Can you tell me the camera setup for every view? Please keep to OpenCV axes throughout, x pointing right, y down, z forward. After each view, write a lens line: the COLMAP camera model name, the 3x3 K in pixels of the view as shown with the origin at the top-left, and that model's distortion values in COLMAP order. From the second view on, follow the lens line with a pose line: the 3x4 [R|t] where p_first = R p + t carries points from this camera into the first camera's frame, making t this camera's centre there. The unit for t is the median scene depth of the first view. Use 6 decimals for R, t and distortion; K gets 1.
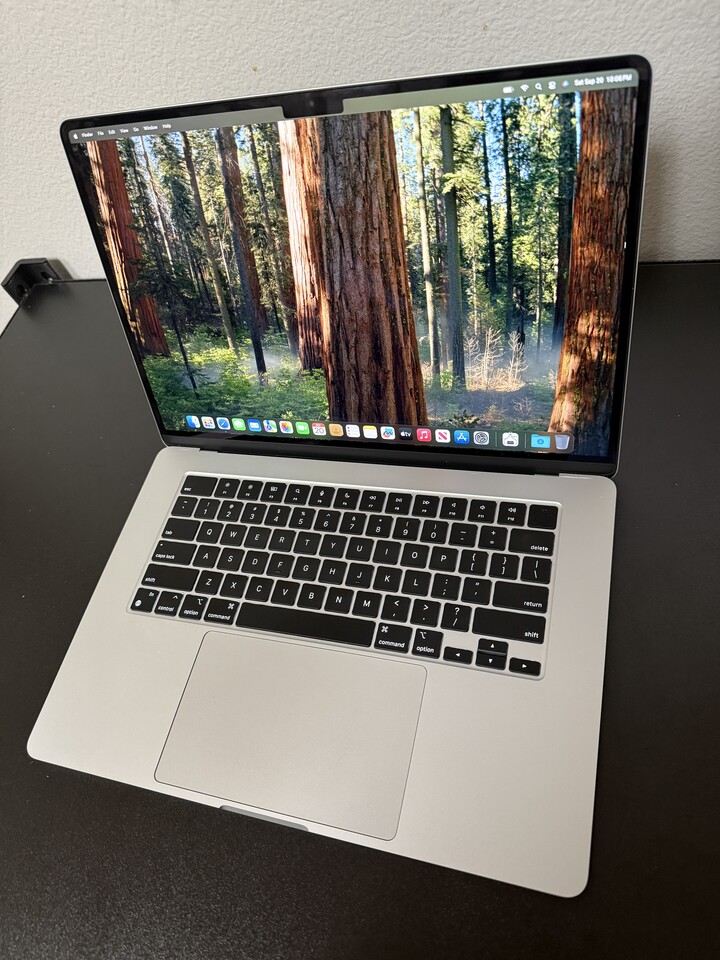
lens RADIAL K [[698.8, 0, 365.4], [0, 698.8, 479.6], [0, 0, 1]] dist [-0.028625, 0.001964]
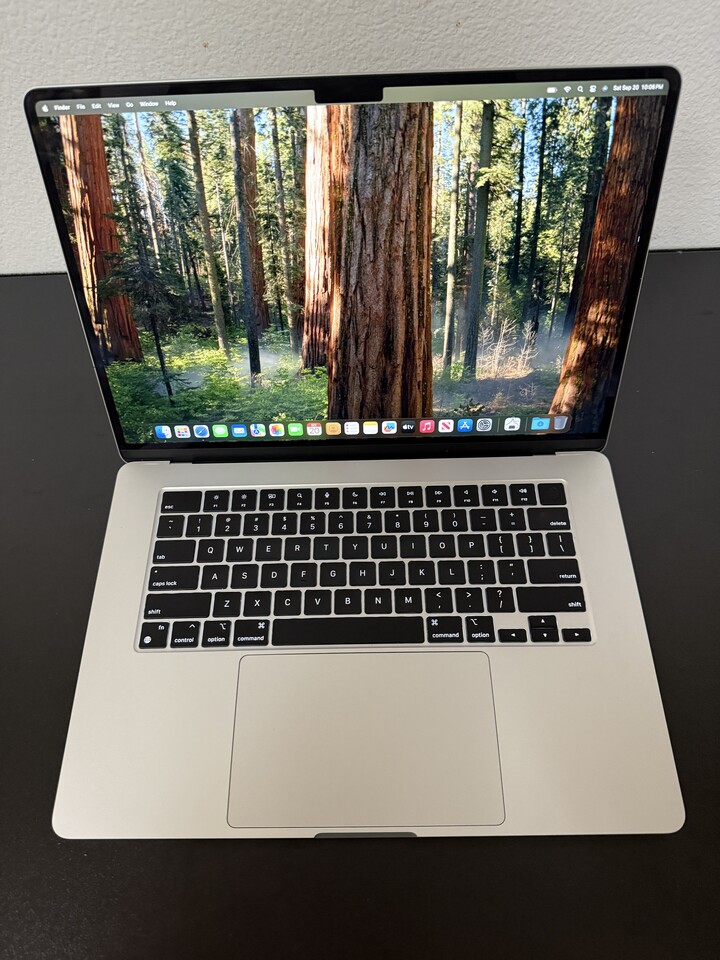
lens RADIAL K [[698.8, 0, 346.1], [0, 698.8, 475.9], [0, 0, 1]] dist [-0.028625, 0.001964]
pose [[0.948952, -0.100031, 0.299137, -0.364902], [0.097228, 0.994966, 0.024279, -0.031129], [-0.300060, 0.006045, 0.953901, 0.080550]]
